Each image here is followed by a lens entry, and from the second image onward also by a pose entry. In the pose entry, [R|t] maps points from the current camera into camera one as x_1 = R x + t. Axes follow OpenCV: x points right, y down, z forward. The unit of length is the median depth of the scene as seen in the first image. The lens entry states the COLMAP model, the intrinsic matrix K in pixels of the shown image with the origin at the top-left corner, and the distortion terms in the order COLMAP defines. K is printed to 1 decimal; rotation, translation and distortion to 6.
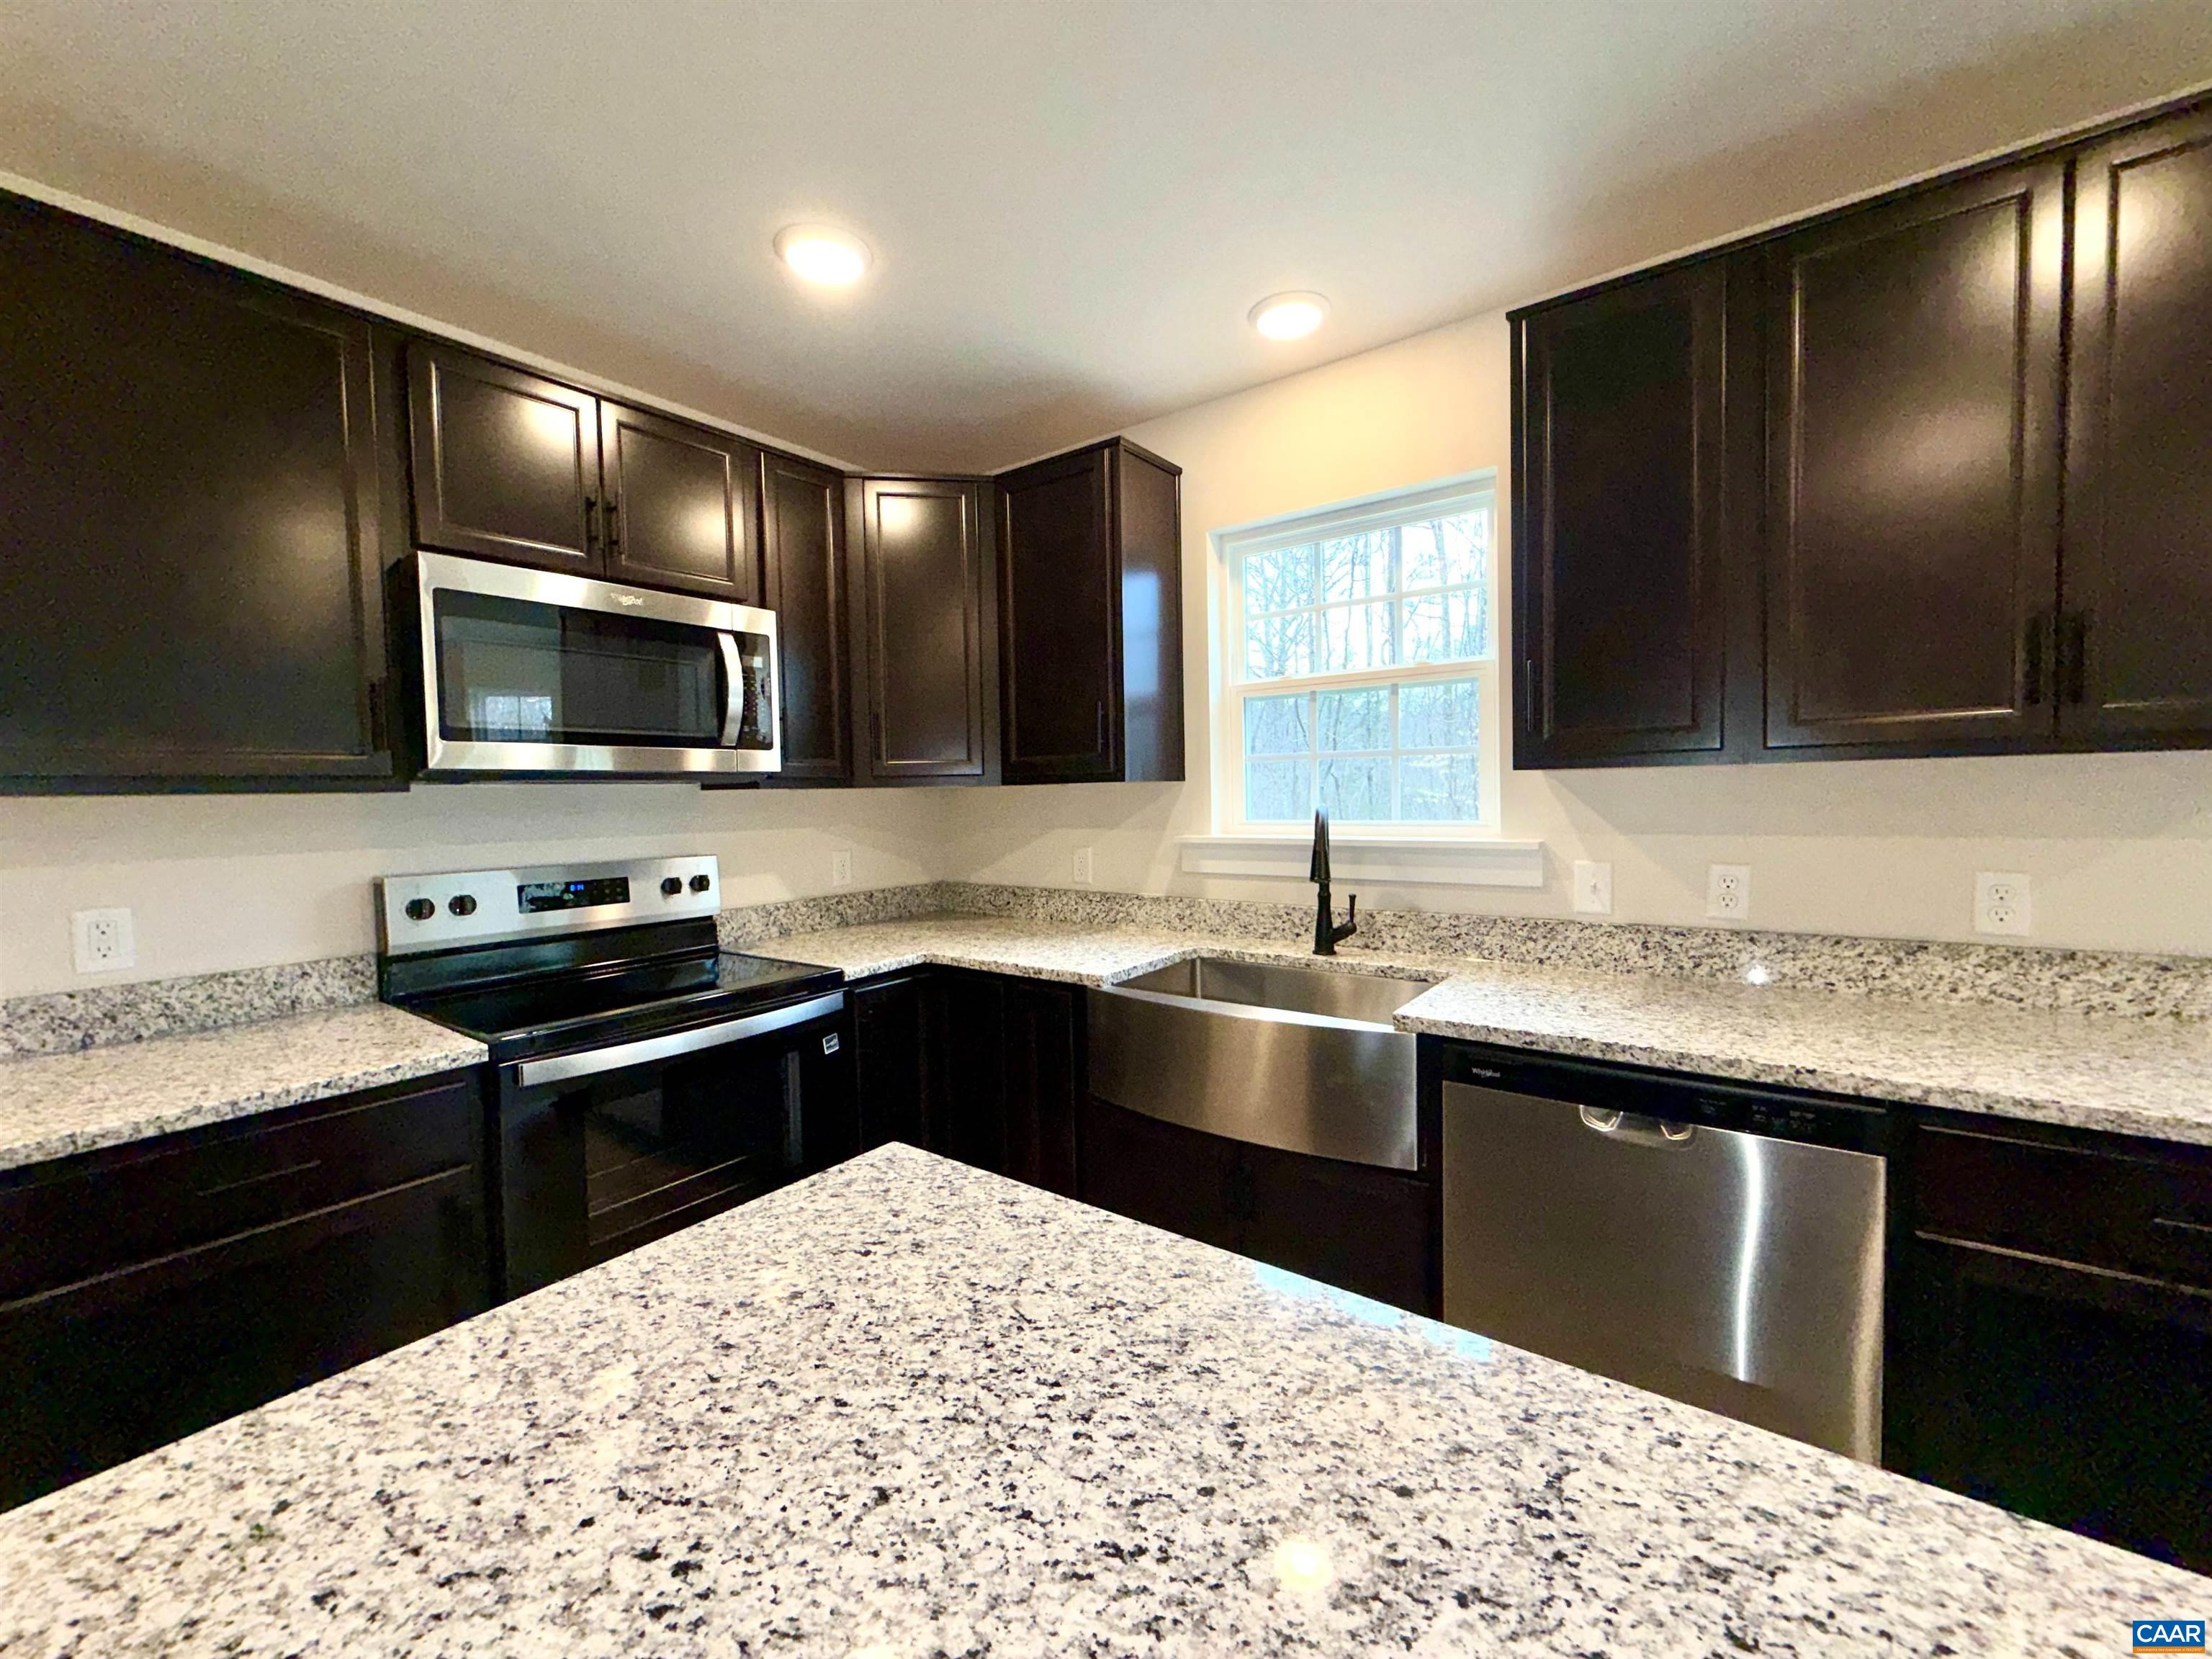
lens RADIAL K [[882.4, 0, 1099.6], [0, 882.4, 830.4], [0, 0, 1]] dist [-0.000435, 0.000014]
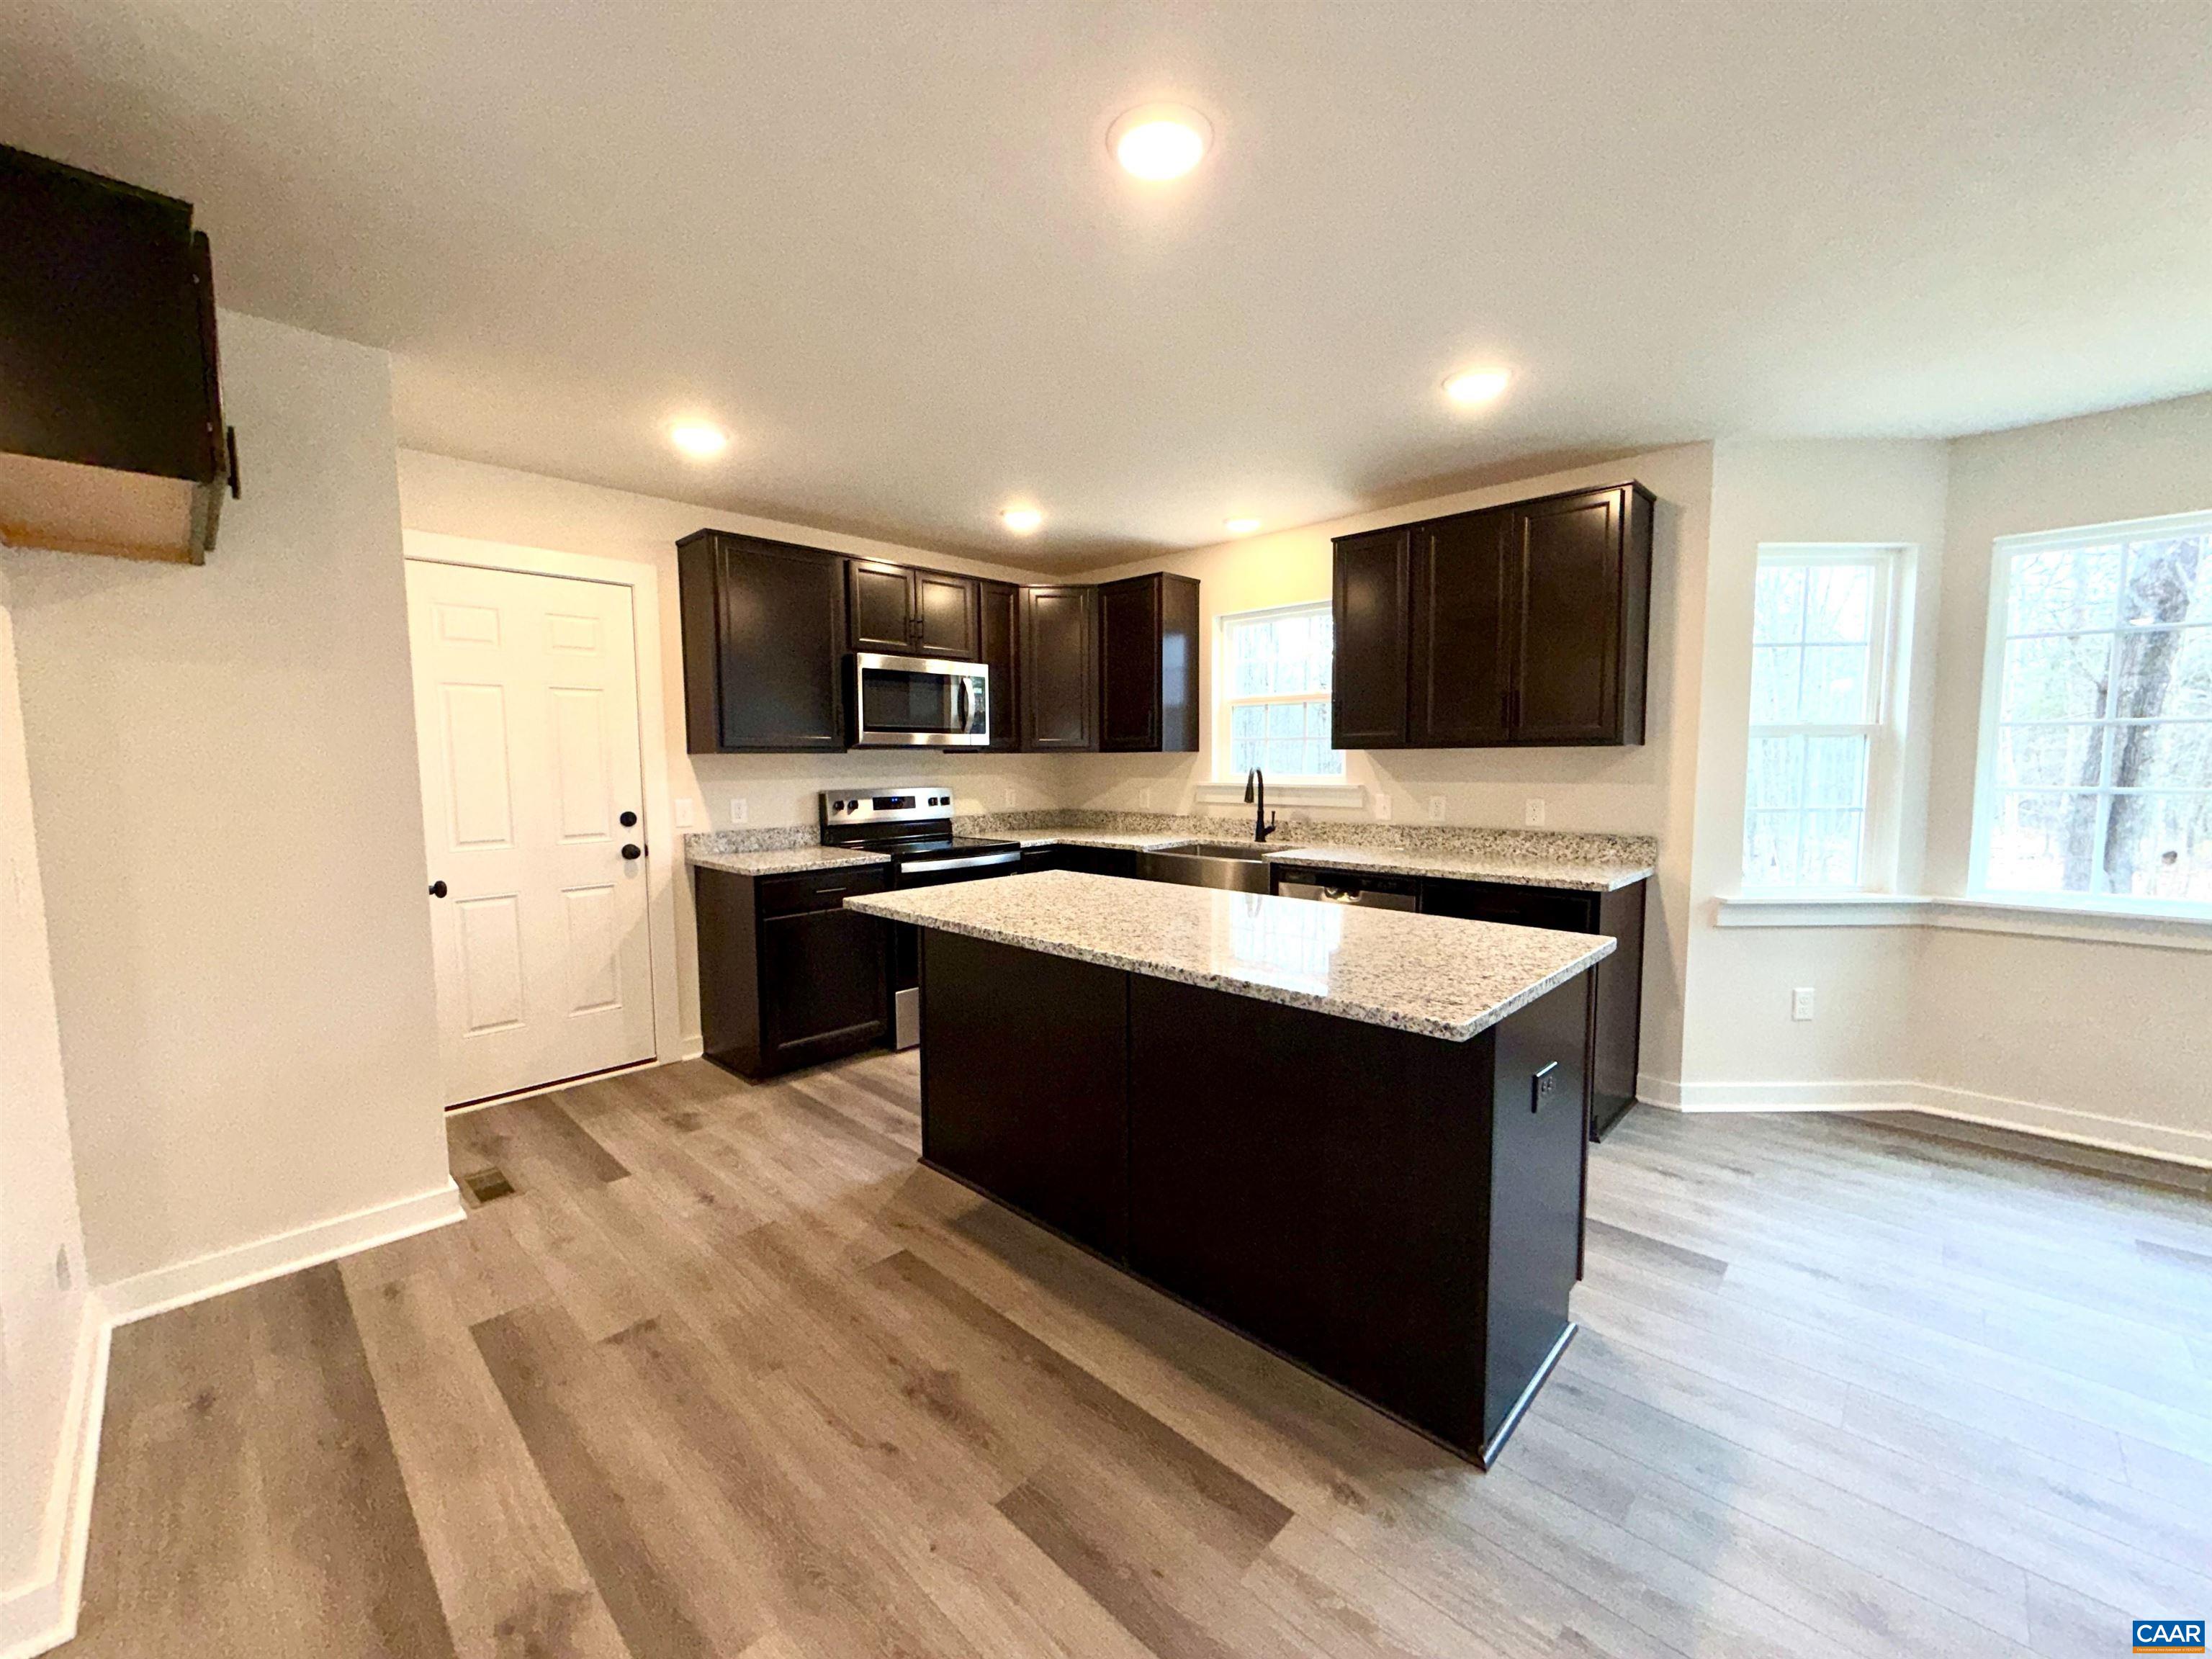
lens RADIAL K [[882.4, 0, 1099.6], [0, 882.4, 830.4], [0, 0, 1]] dist [-0.000435, 0.000014]
pose [[0.991745, 0.023951, -0.125966, 0.143211], [-0.018861, 0.998963, 0.041446, 0.039096], [0.126828, -0.038728, 0.991168, -0.952274]]
